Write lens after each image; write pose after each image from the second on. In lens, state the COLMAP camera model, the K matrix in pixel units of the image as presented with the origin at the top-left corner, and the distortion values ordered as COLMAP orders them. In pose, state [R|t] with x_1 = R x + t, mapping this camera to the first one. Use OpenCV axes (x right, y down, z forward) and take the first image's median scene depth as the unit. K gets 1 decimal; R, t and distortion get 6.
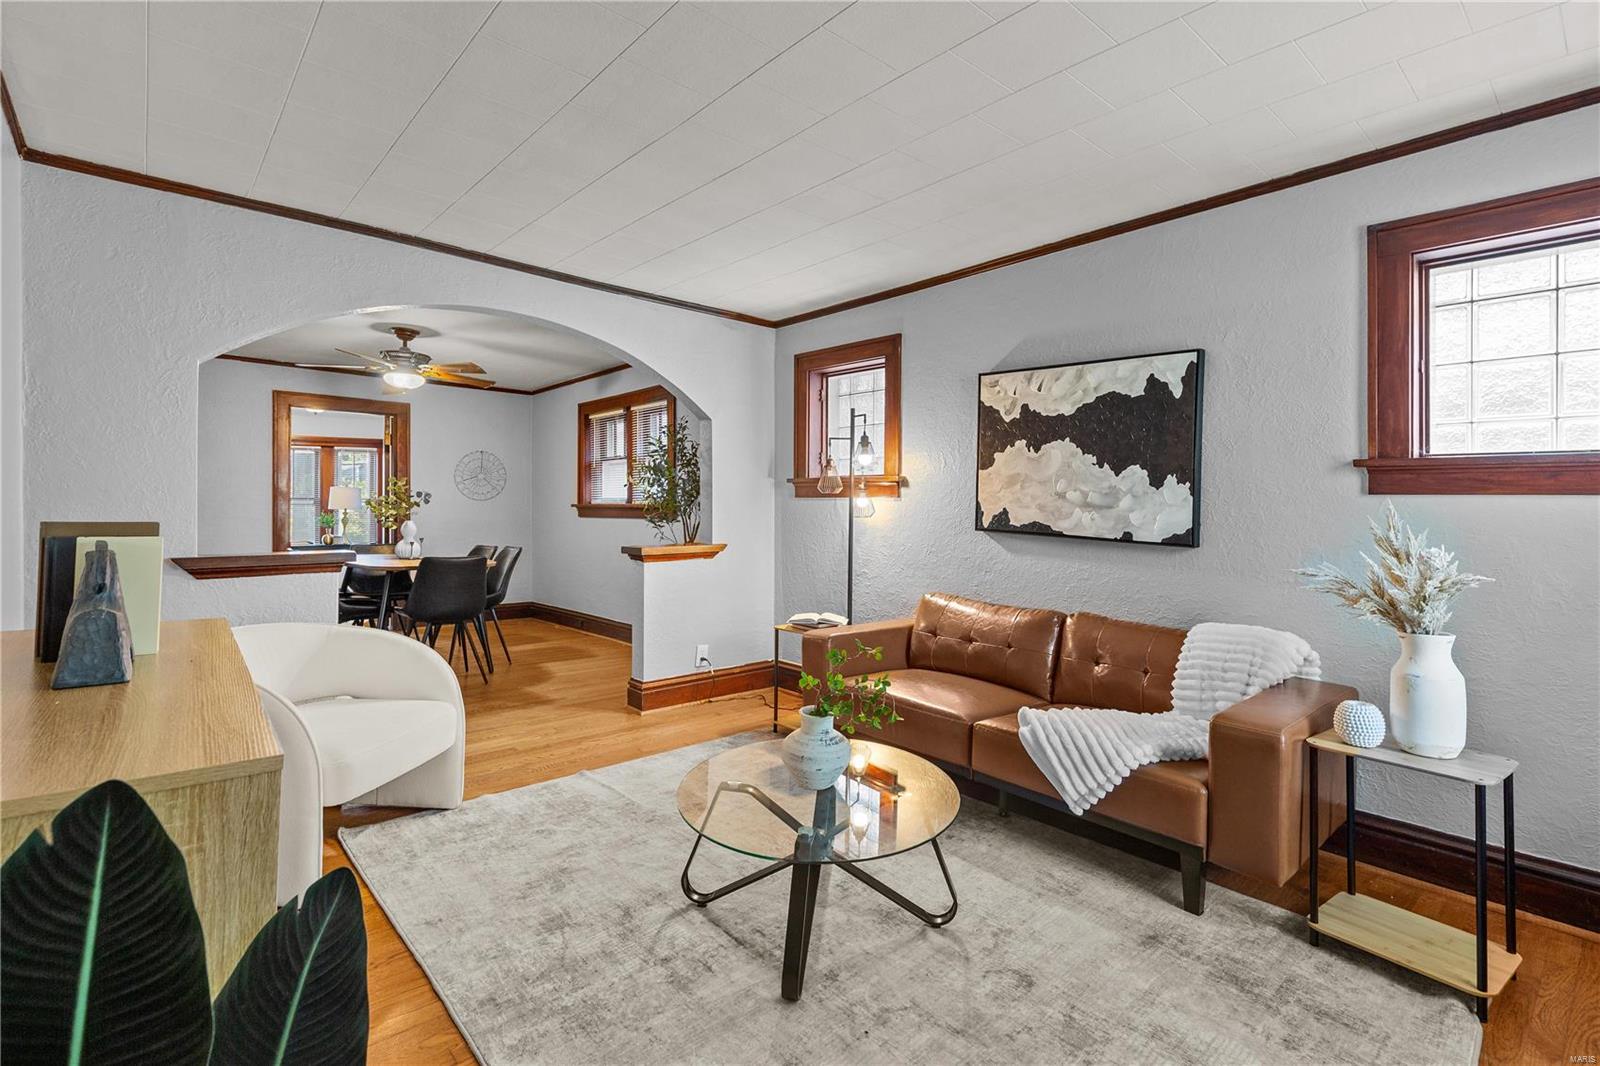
lens RADIAL K [[723.1, 0, 805.3], [0, 723.1, 488.1], [0, 0, 1]] dist [0.002036, 0.000192]
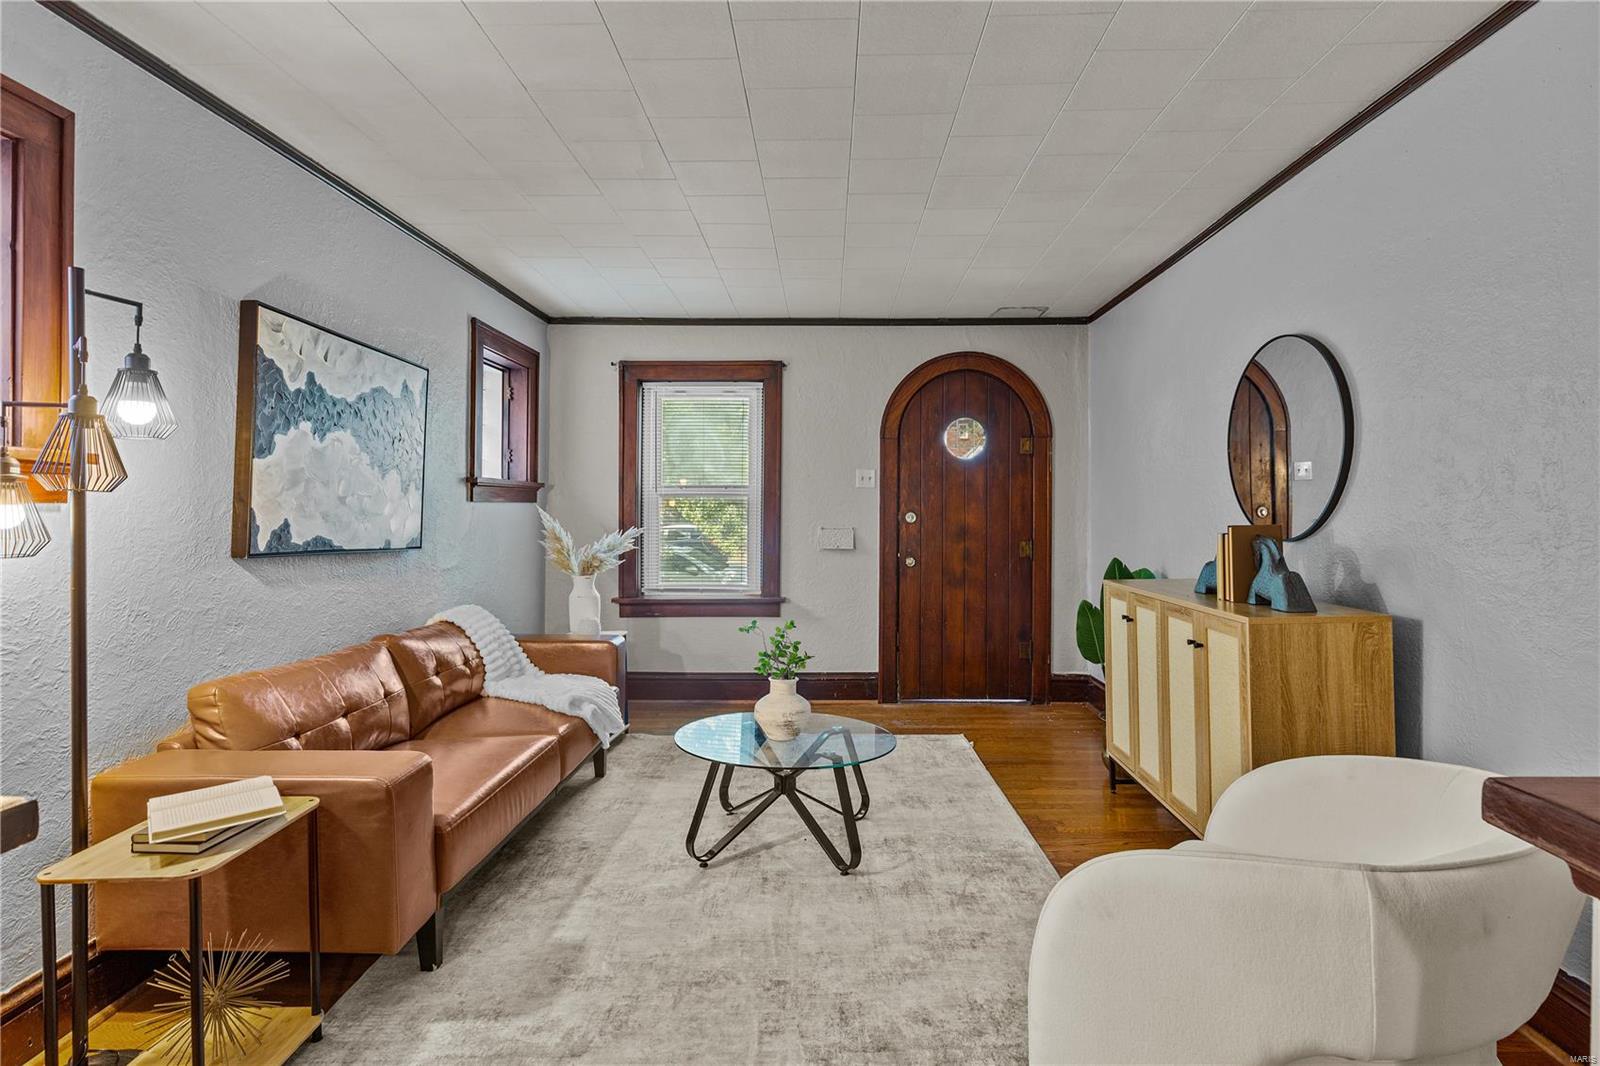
lens RADIAL K [[790.3, 0, 831.9], [0, 790.3, 514.2], [0, 0, 1]] dist [-0.000482, -0.000098]
pose [[-0.742127, -0.010263, 0.670180, -0.605008], [-0.011759, 0.999928, 0.002291, 0.016000], [-0.670156, -0.006180, -0.742195, 1.241506]]
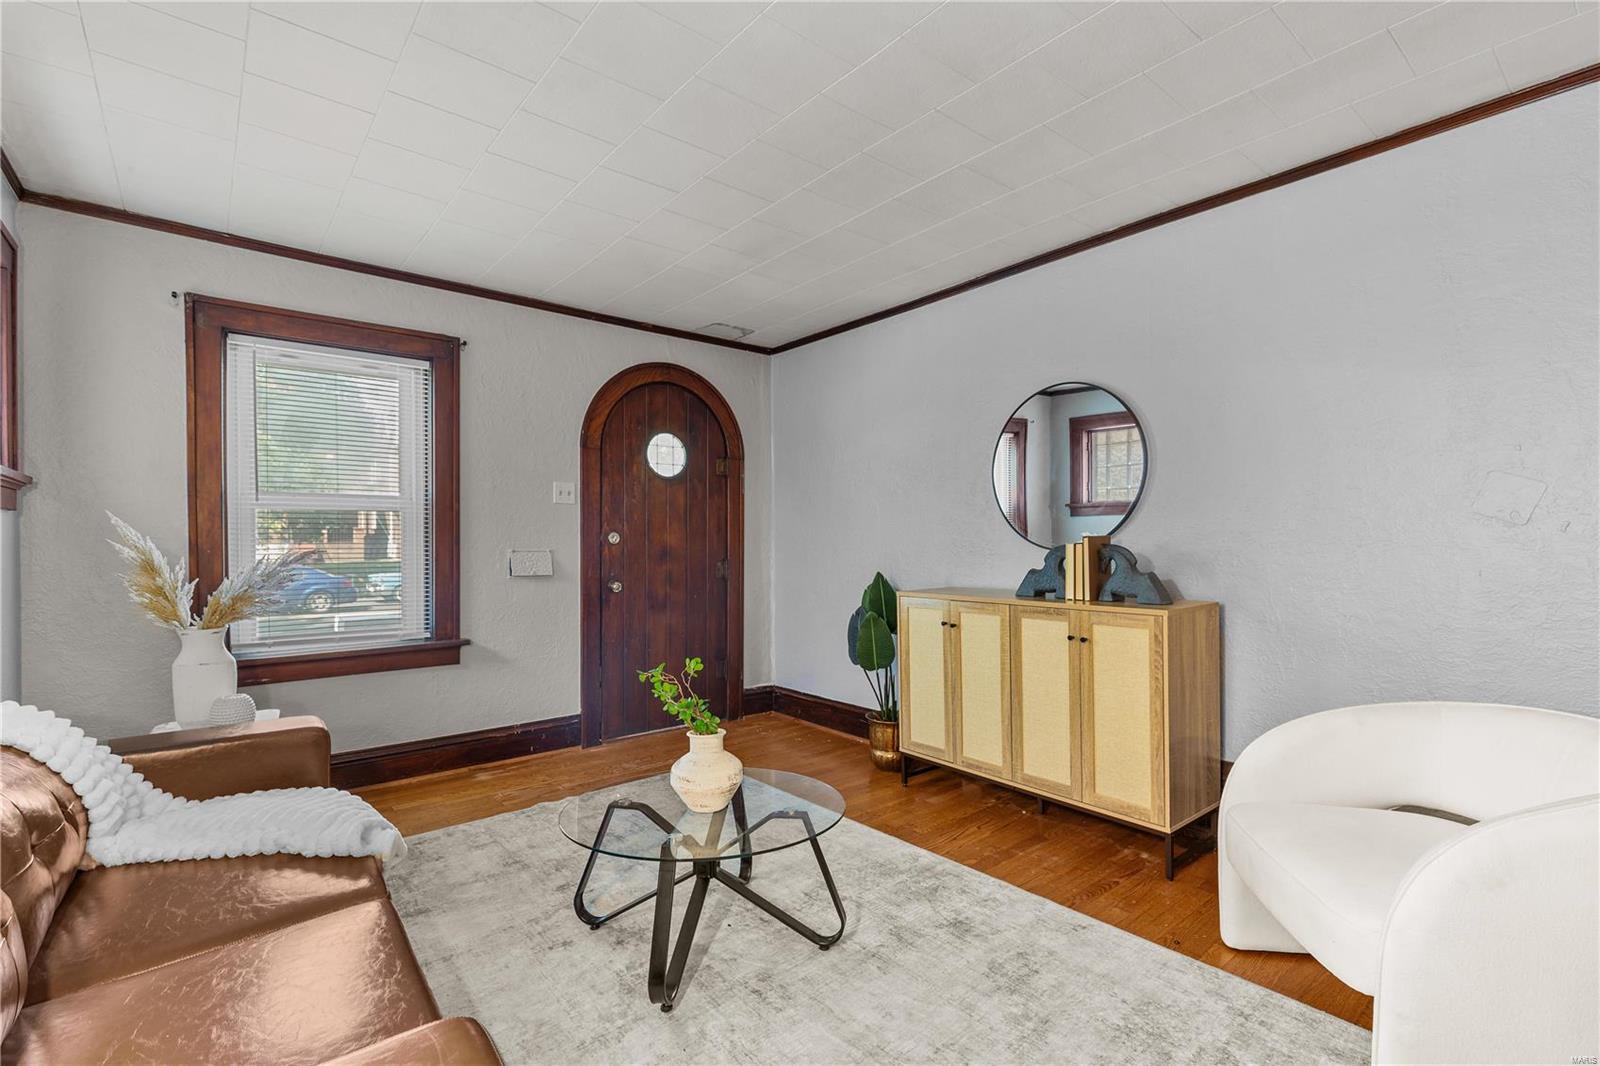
lens RADIAL K [[716.1, 0, 804.1], [0, 716.1, 560.3], [0, 0, 1]] dist [-0.000057, -0.000361]
pose [[-0.999195, -0.005743, 0.039710, -0.099158], [-0.005105, 0.999857, 0.016137, 0.040099], [-0.039797, 0.015921, -0.999081, 1.243774]]
